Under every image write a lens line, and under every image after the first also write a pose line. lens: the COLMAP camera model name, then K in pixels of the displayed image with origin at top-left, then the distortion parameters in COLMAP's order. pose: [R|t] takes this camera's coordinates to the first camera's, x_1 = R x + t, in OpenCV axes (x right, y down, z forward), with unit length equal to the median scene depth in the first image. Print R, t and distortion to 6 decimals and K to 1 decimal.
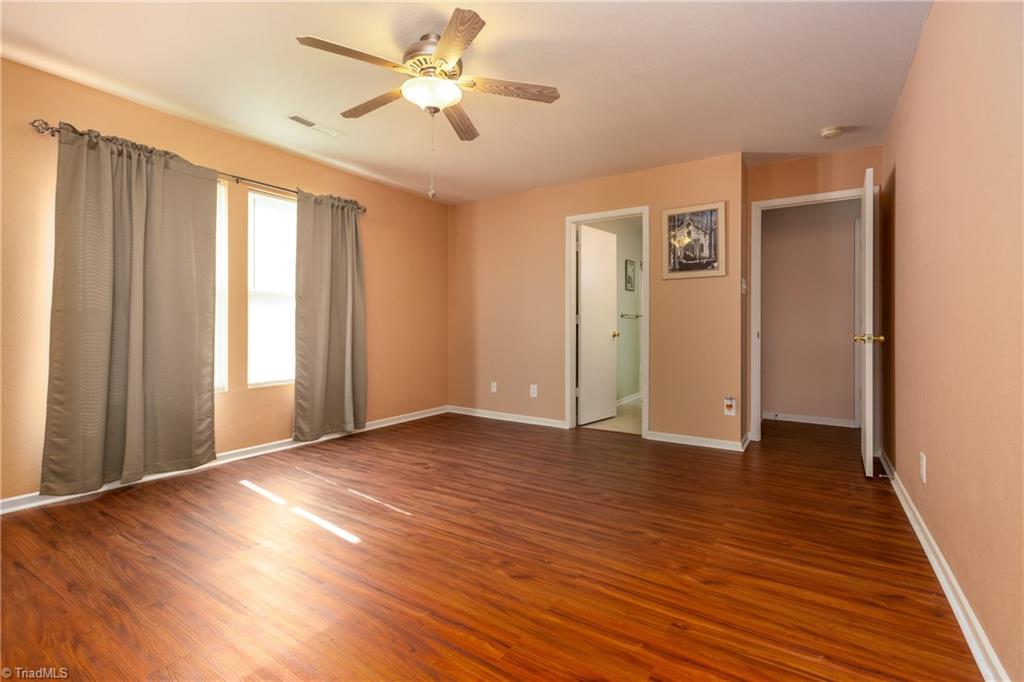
lens RADIAL K [[463.7, 0, 511.6], [0, 463.7, 325.7], [0, 0, 1]] dist [0.000328, 0.000084]
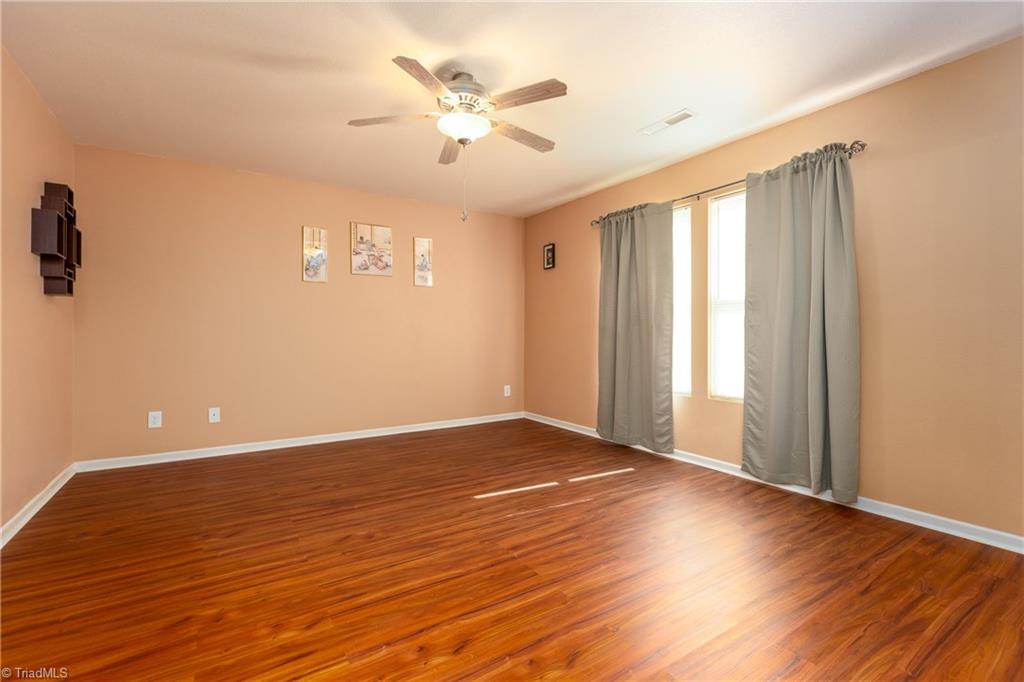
lens RADIAL K [[459.0, 0, 514.6], [0, 459.0, 334.9], [0, 0, 1]] dist [-0.002833, -0.000380]
pose [[-0.396633, 0.000862, -0.917977, 0.561841], [0.000426, 1.000000, 0.000755, -0.003924], [0.917977, -0.000091, -0.396634, 1.106317]]
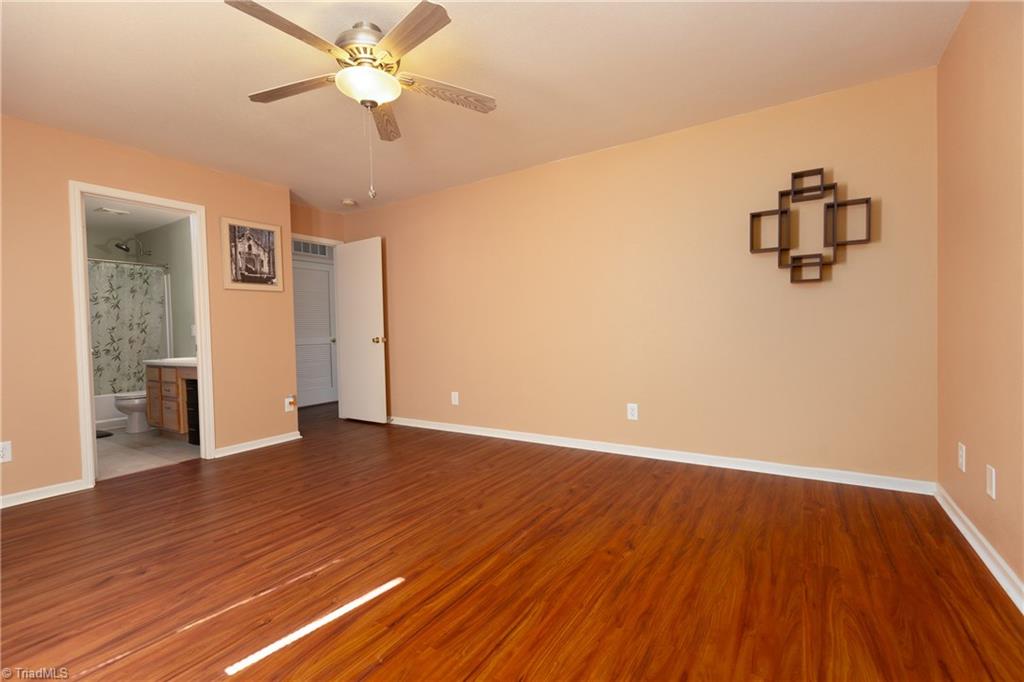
lens RADIAL K [[451.3, 0, 507.3], [0, 451.3, 339.6], [0, 0, 1]] dist [-0.000782, -0.000014]
pose [[-0.000049, -0.024499, 0.999700, -0.788284], [0.024079, 0.999410, 0.024493, -0.002737], [-0.999710, 0.024073, 0.000541, 0.523087]]
